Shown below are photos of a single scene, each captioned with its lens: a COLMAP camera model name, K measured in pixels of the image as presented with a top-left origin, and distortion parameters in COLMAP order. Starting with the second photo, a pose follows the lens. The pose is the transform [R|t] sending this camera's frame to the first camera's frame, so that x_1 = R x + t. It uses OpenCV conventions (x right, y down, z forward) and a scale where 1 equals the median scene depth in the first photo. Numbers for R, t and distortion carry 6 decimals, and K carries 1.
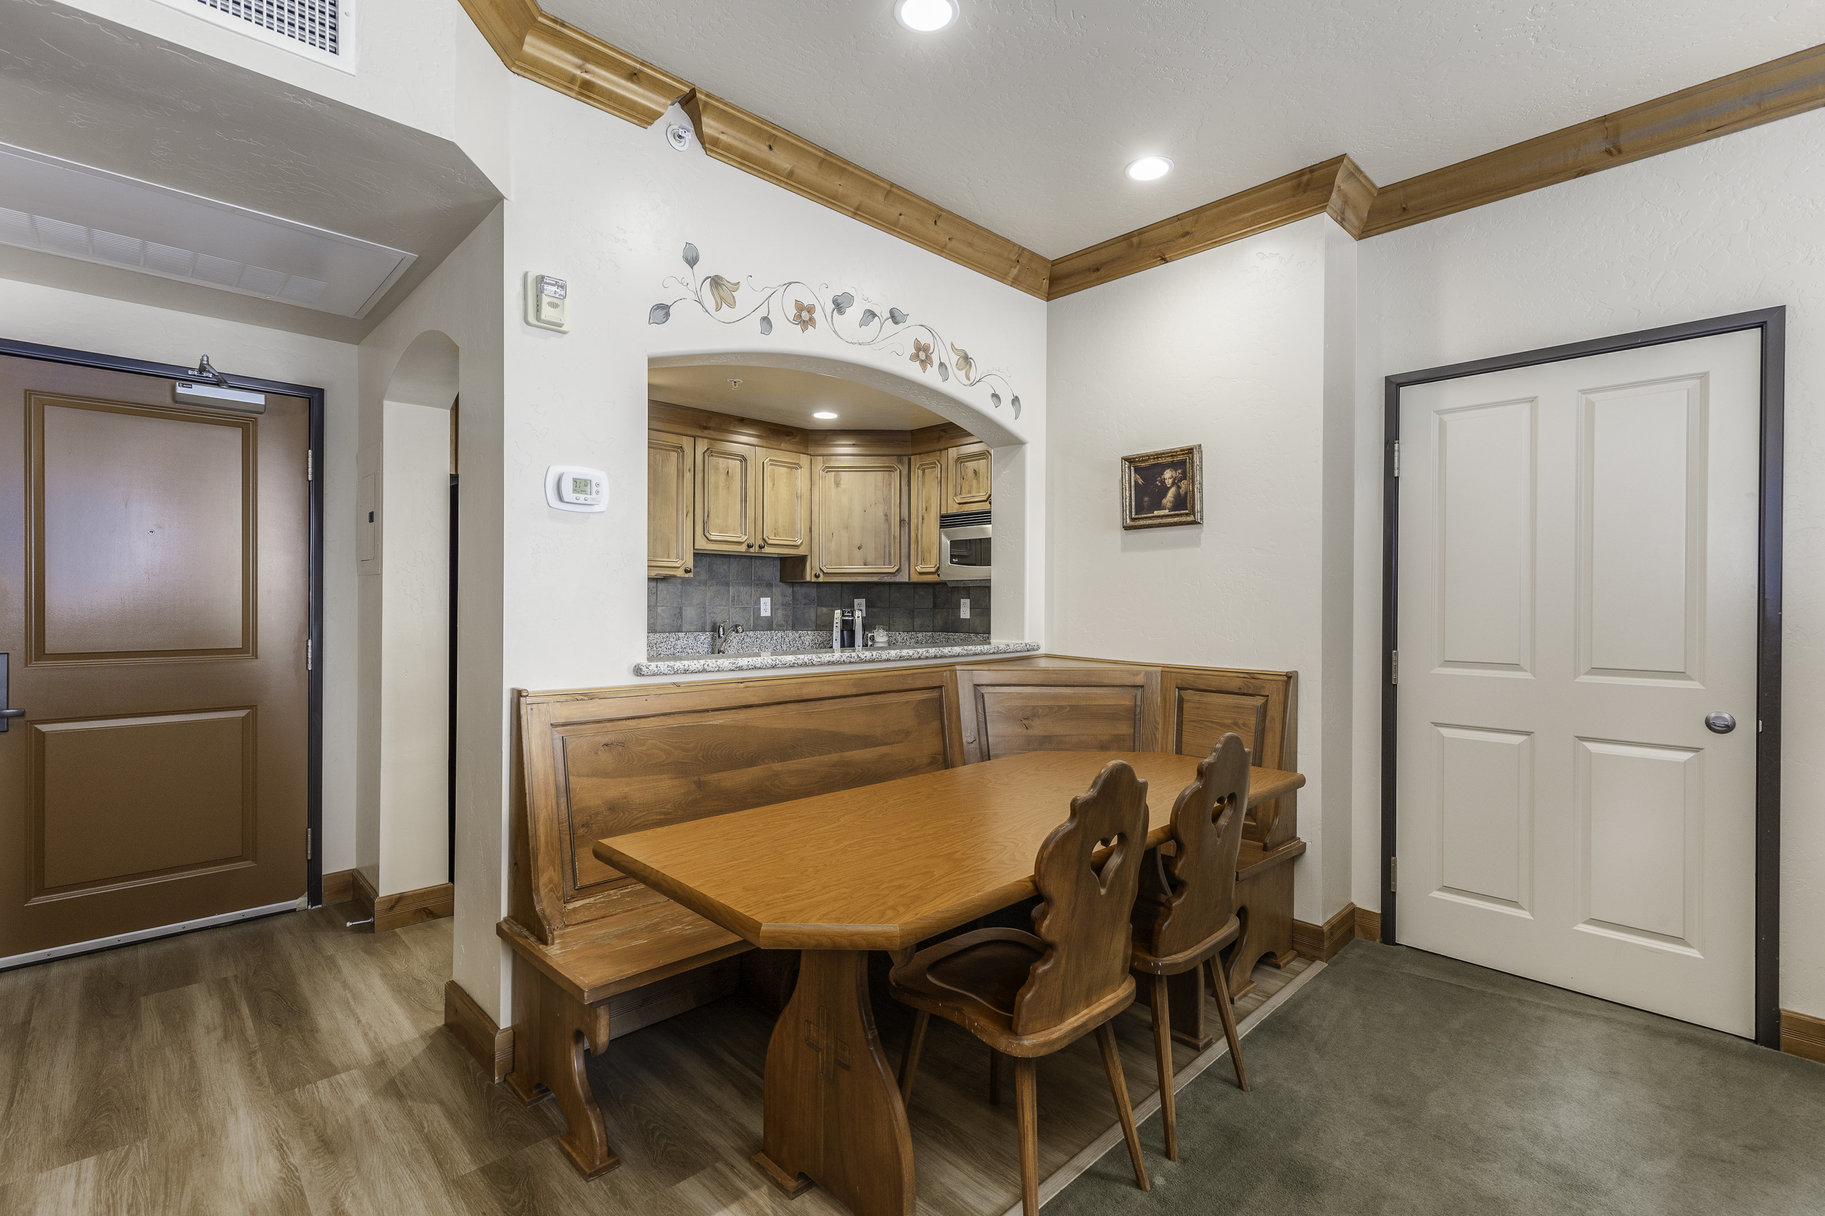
lens RADIAL K [[824.0, 0, 907.8], [0, 824.0, 604.6], [0, 0, 1]] dist [0.001122, 0.000553]
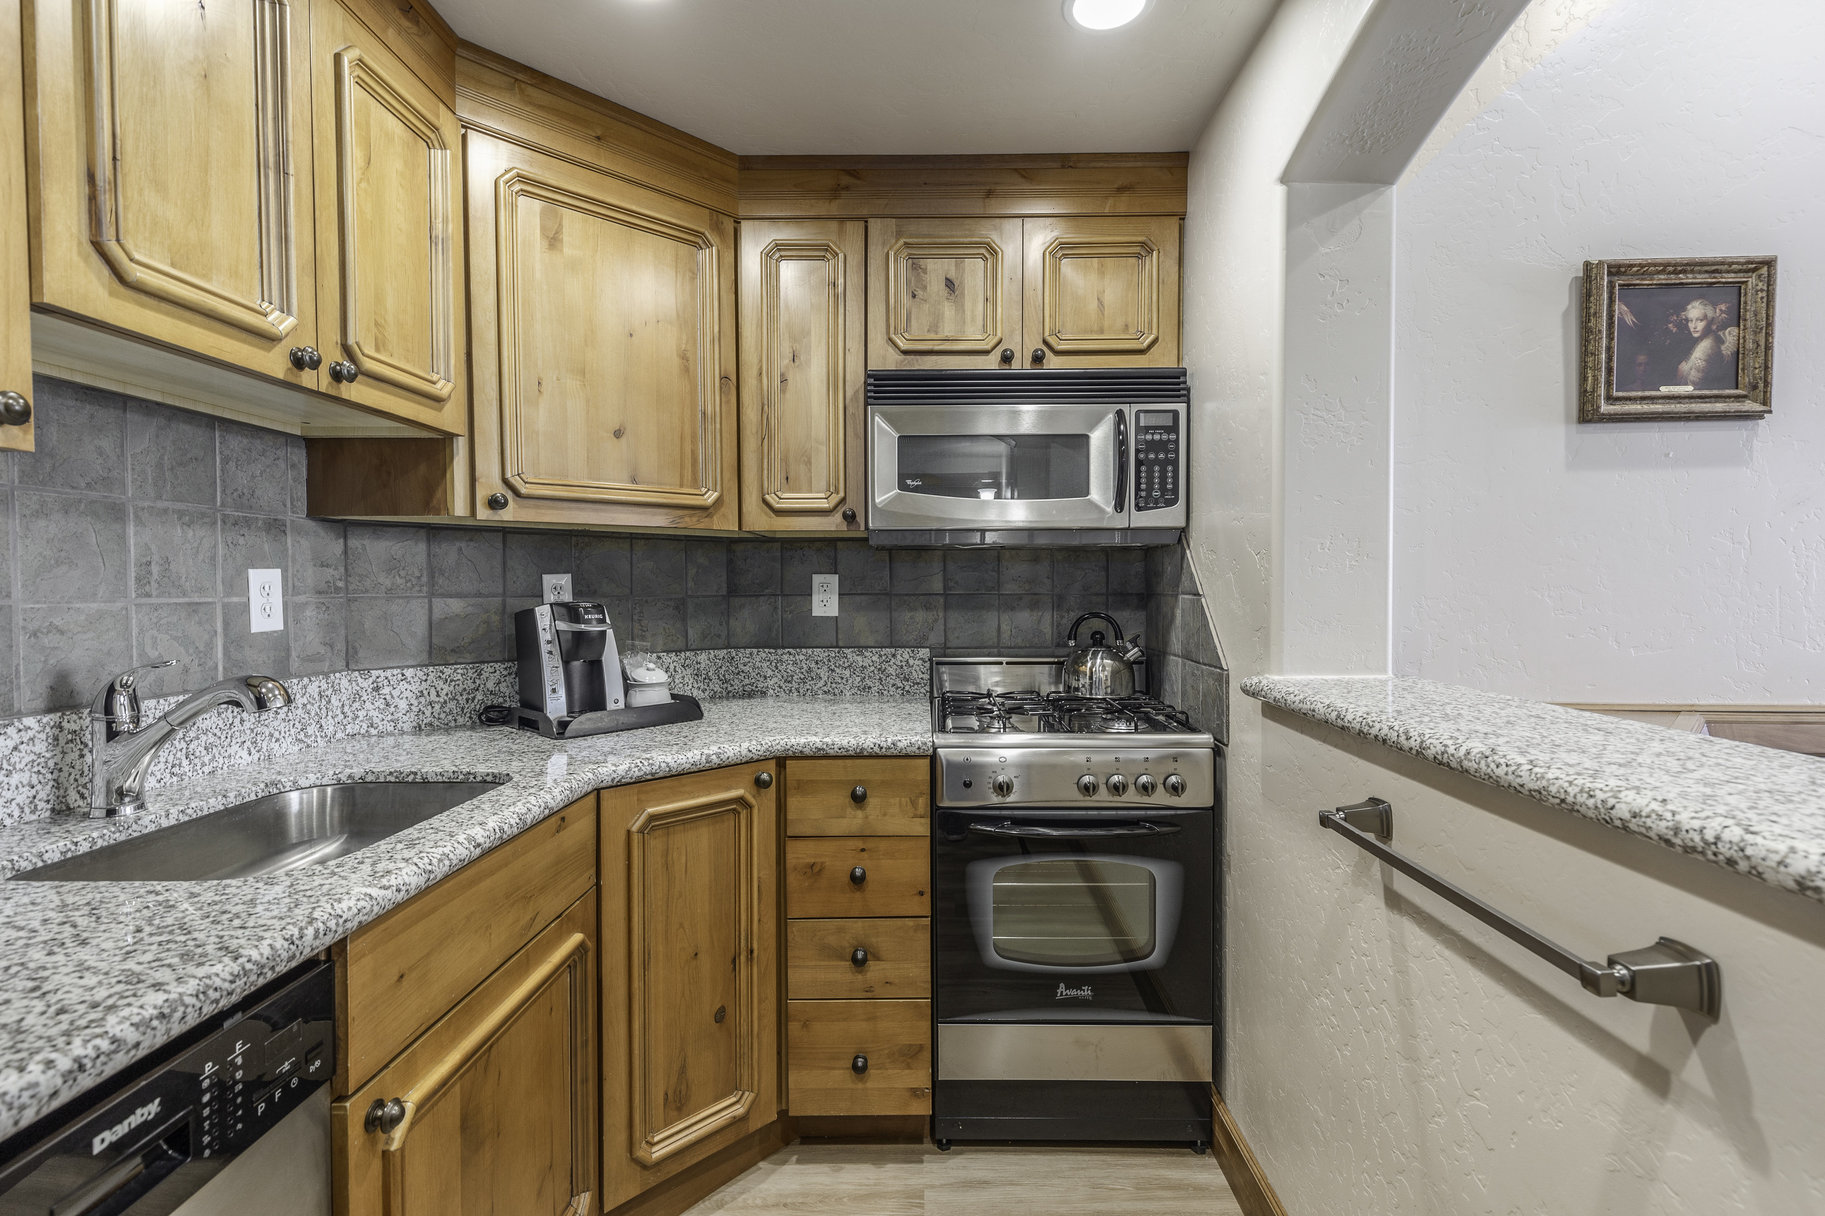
lens RADIAL K [[824.0, 0, 921.9], [0, 824.0, 607.3], [0, 0, 1]] dist [0.001122, 0.000553]
pose [[0.697078, -0.026435, 0.716508, -0.234082], [0.006944, 0.999522, 0.030120, -0.002187], [-0.716961, -0.016021, 0.696929, 0.666542]]
